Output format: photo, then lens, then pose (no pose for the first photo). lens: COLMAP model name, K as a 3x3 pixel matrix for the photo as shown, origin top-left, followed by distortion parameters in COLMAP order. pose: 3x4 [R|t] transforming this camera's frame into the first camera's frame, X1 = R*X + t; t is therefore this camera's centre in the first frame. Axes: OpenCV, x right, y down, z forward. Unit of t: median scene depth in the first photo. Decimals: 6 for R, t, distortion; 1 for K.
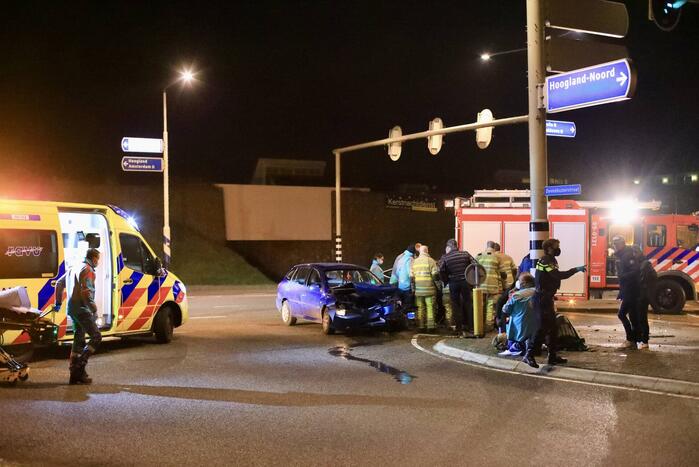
lens RADIAL K [[1001.6, 0, 349.5], [0, 1001.6, 233.5], [0, 0, 1]] dist [-0.033303, -0.038955]
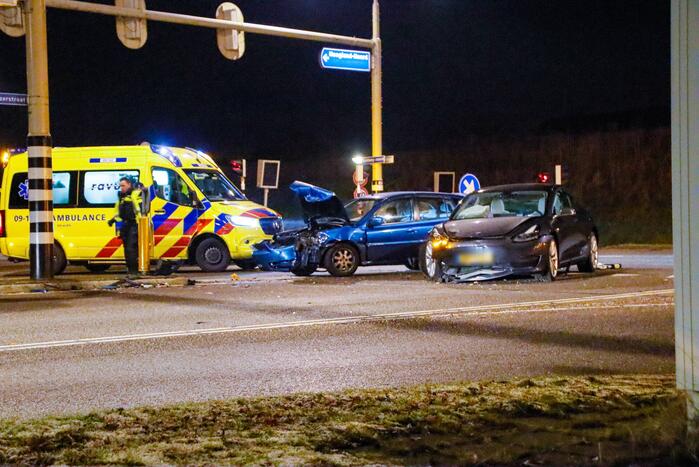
lens RADIAL K [[1272.3, 0, 351.2], [0, 1272.3, 250.0], [0, 0, 1]] dist [0.186480, 0.024897]
pose [[0.137707, 0.020210, -0.990267, 1.147100], [0.030249, 0.999240, 0.024600, 0.058001], [0.990011, -0.033342, 0.136991, 0.964016]]
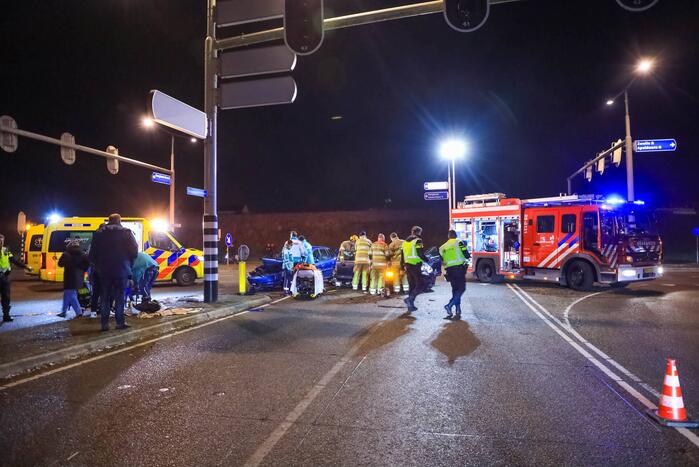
lens RADIAL K [[474.9, 0, 349.5], [0, 474.9, 233.5], [0, 0, 1]] dist [-0.079667, 0.053163]
pose [[0.705875, -0.020596, -0.708037, 0.700247], [0.016777, 0.999783, -0.012357, 0.022340], [0.708138, -0.003156, 0.706067, 0.578183]]
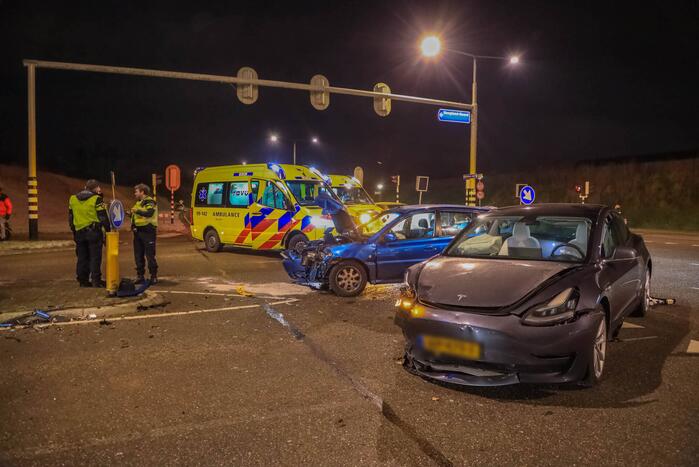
lens RADIAL K [[474.9, 0, 349.5], [0, 474.9, 233.5], [0, 0, 1]] dist [-0.079667, 0.053163]
pose [[-0.162478, 0.066208, -0.984488, 0.431607], [0.008375, 0.997803, 0.065721, 0.031527], [0.986677, 0.002433, -0.162675, 1.171165]]
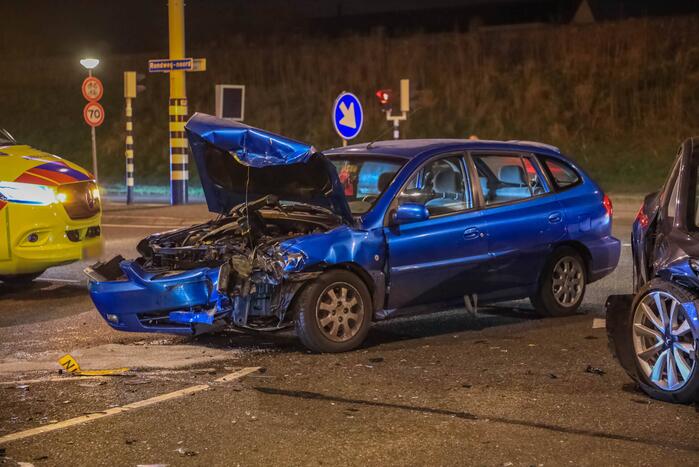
lens RADIAL K [[1435.4, 0, 335.7], [0, 1435.4, 215.0], [0, 0, 1]] dist [0.486259, -0.015234]
pose [[0.349235, 0.050156, -0.935692, 0.528026], [0.019405, 0.997965, 0.060737, 0.028868], [0.936834, -0.039368, 0.347551, 0.931684]]
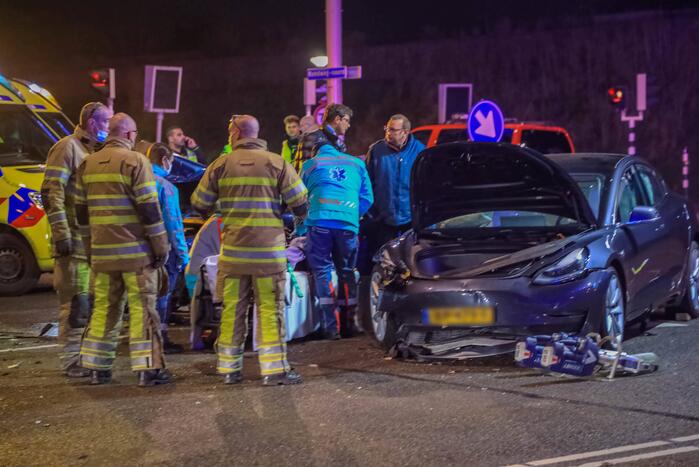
lens RADIAL K [[1884.4, 0, 349.5], [0, 1884.4, 233.5], [0, 0, 1]] dist [0.625746, 0.333447]
pose [[0.143869, 0.049926, -0.988337, 0.927081], [0.029103, 0.998081, 0.054655, 0.019651], [0.989169, -0.036627, 0.142140, 1.041548]]
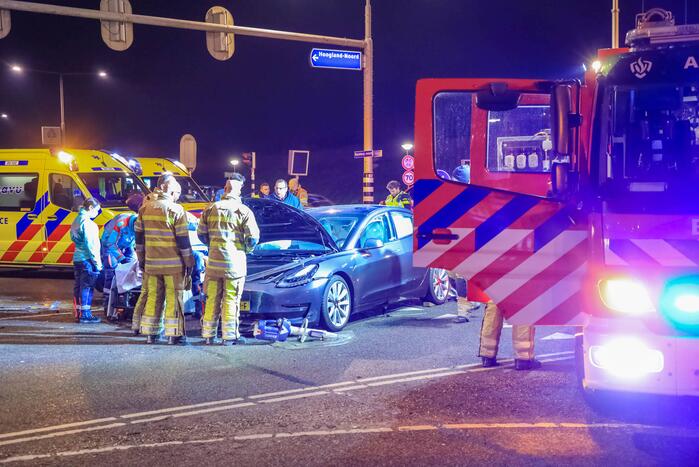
lens RADIAL K [[999.3, 0, 349.5], [0, 999.3, 233.5], [0, 0, 1]] dist [0.189869, 0.069202]
pose [[0.005336, 0.046869, -0.998887, 0.839175], [0.023503, 0.998619, 0.046982, 0.019805], [0.999710, -0.023728, 0.004227, 1.248777]]
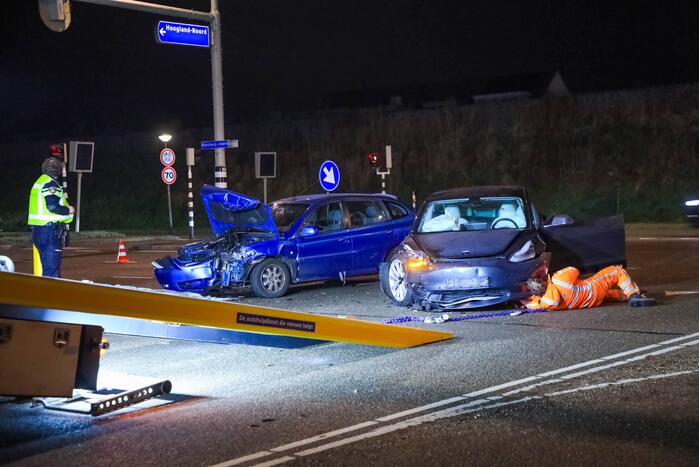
lens RADIAL K [[1245.8, 0, 349.5], [0, 1245.8, 233.5], [0, 0, 1]] dist [0.296091, 0.097367]
pose [[0.323820, 0.028300, -0.945695, 0.942229], [0.045314, 0.997942, 0.045380, 0.021386], [0.945033, -0.057548, 0.321871, 0.867534]]
